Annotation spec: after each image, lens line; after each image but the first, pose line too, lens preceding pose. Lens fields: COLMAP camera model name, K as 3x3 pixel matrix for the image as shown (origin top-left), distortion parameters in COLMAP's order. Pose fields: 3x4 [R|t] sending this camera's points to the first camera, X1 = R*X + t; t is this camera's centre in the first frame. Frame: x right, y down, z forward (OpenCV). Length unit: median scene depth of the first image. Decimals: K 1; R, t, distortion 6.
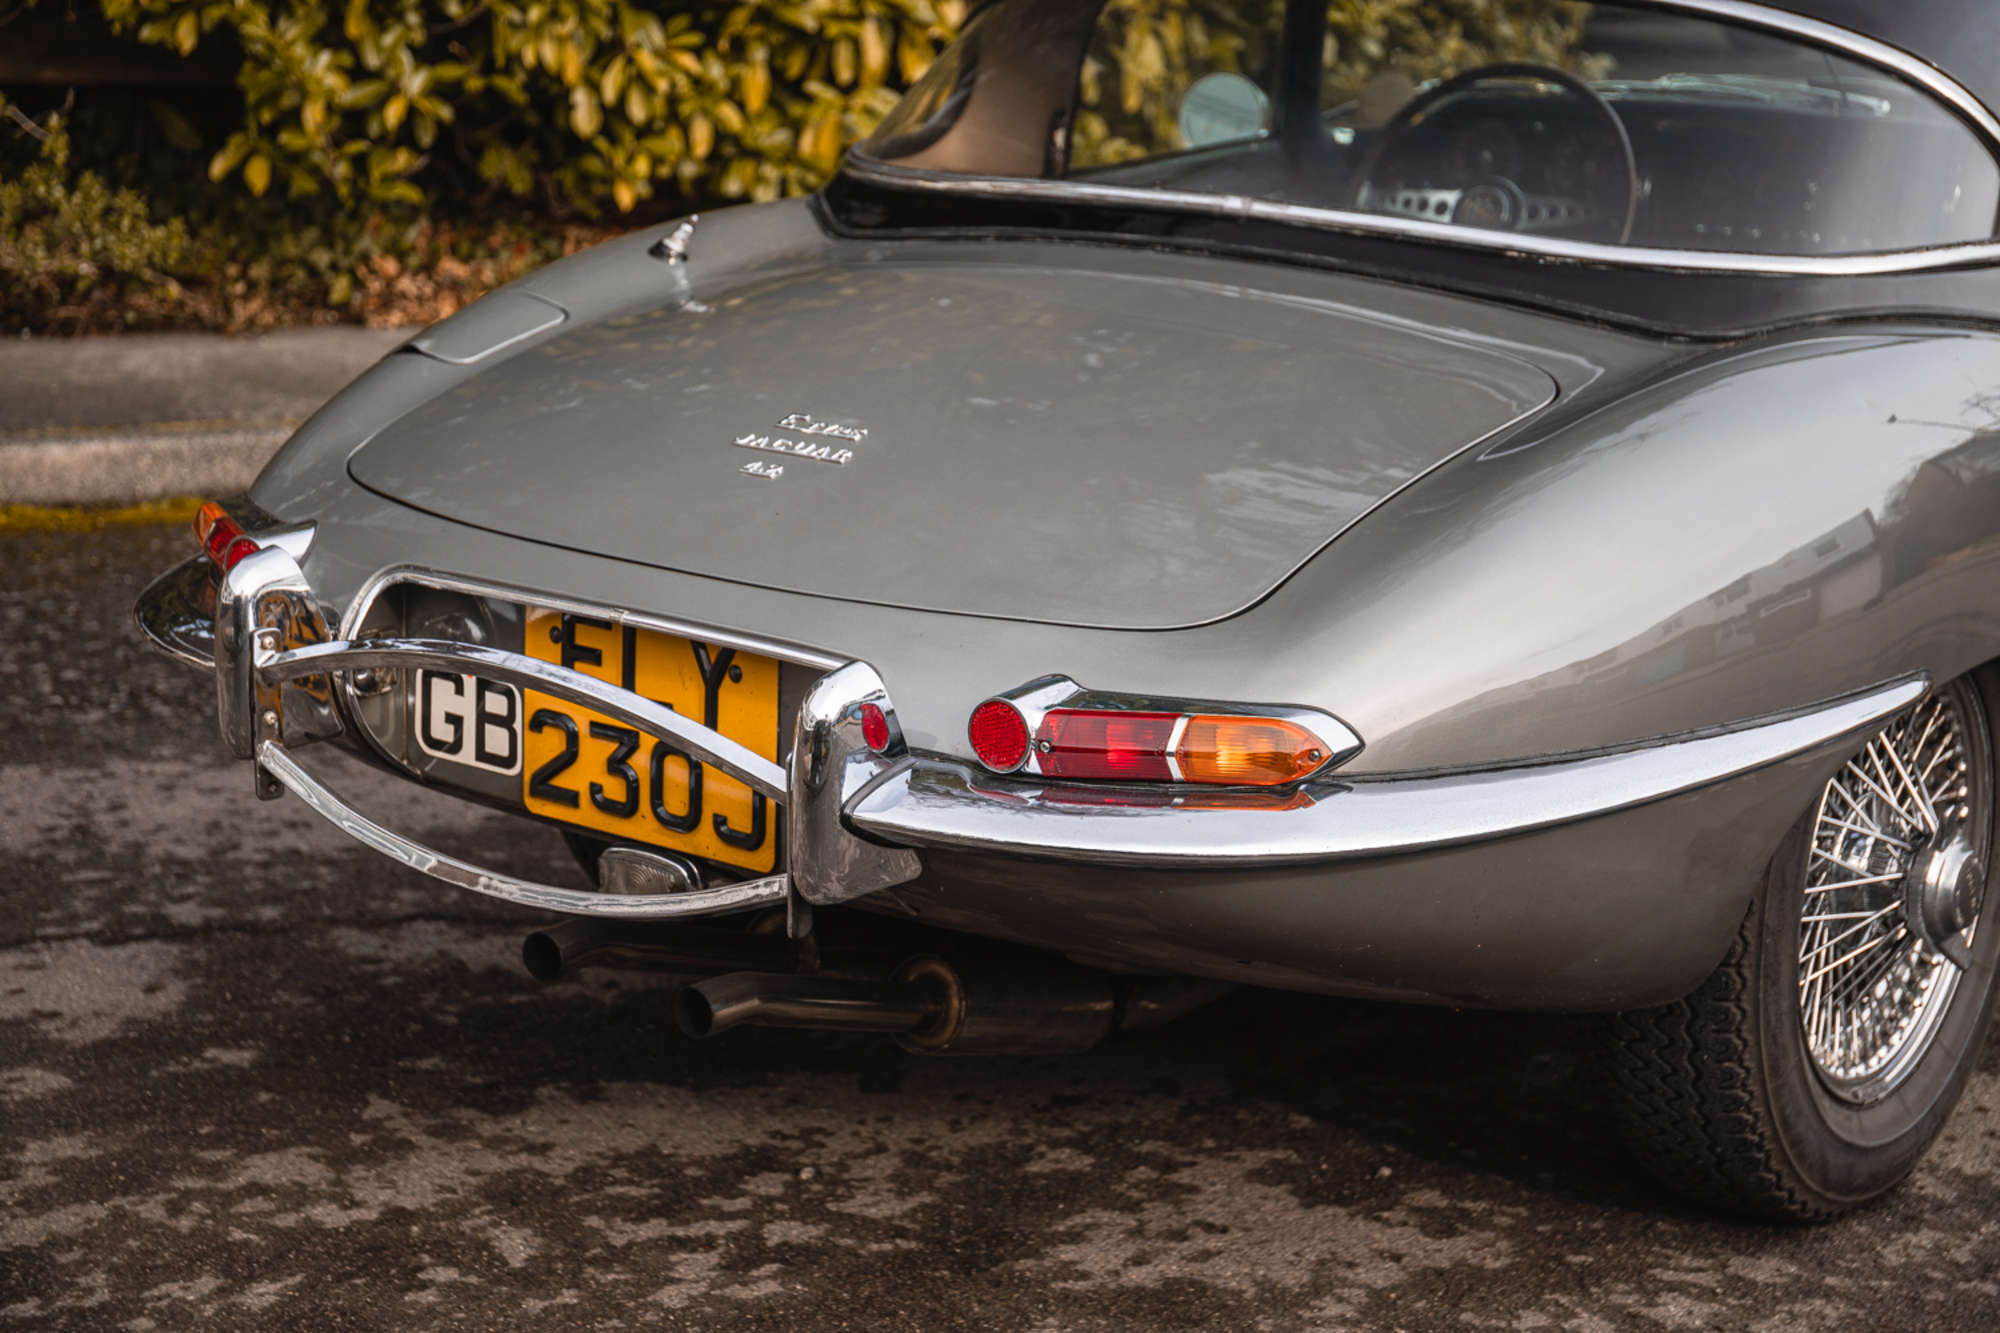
lens RADIAL K [[3696.1, 0, 1000.0], [0, 3696.1, 666.5], [0, 0, 1]] dist [0.108198, 0.496751]
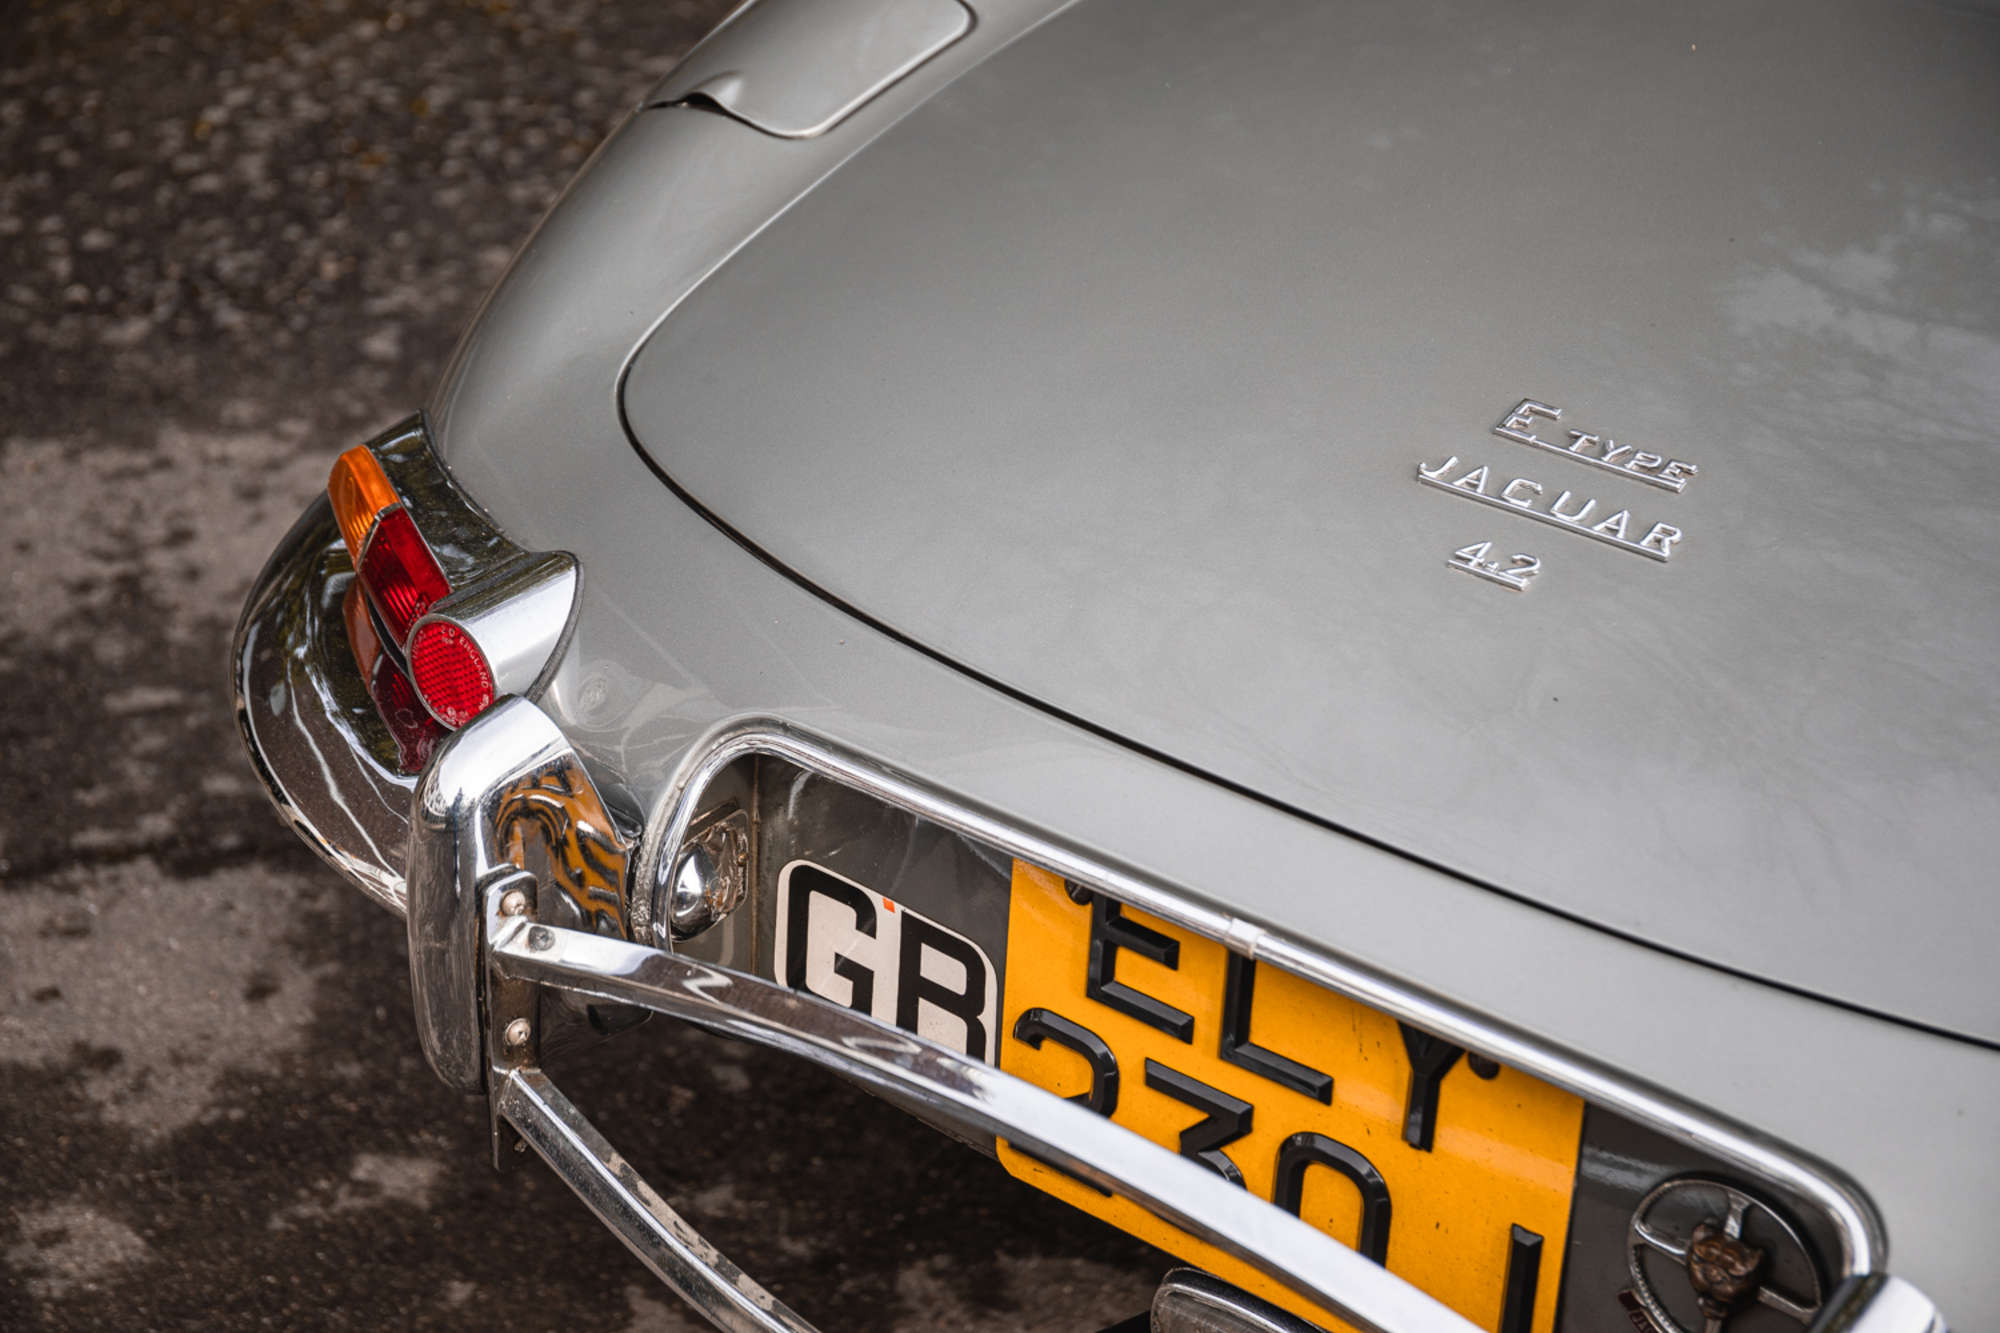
lens RADIAL K [[3696.1, 0, 1000.0], [0, 3696.1, 666.5], [0, 0, 1]] dist [0.108198, 0.496751]
pose [[0.999875, 0.014980, -0.005048, -0.111452], [-0.013290, 0.969521, 0.244649, -0.139339], [0.008559, -0.244551, 0.969599, 0.450170]]
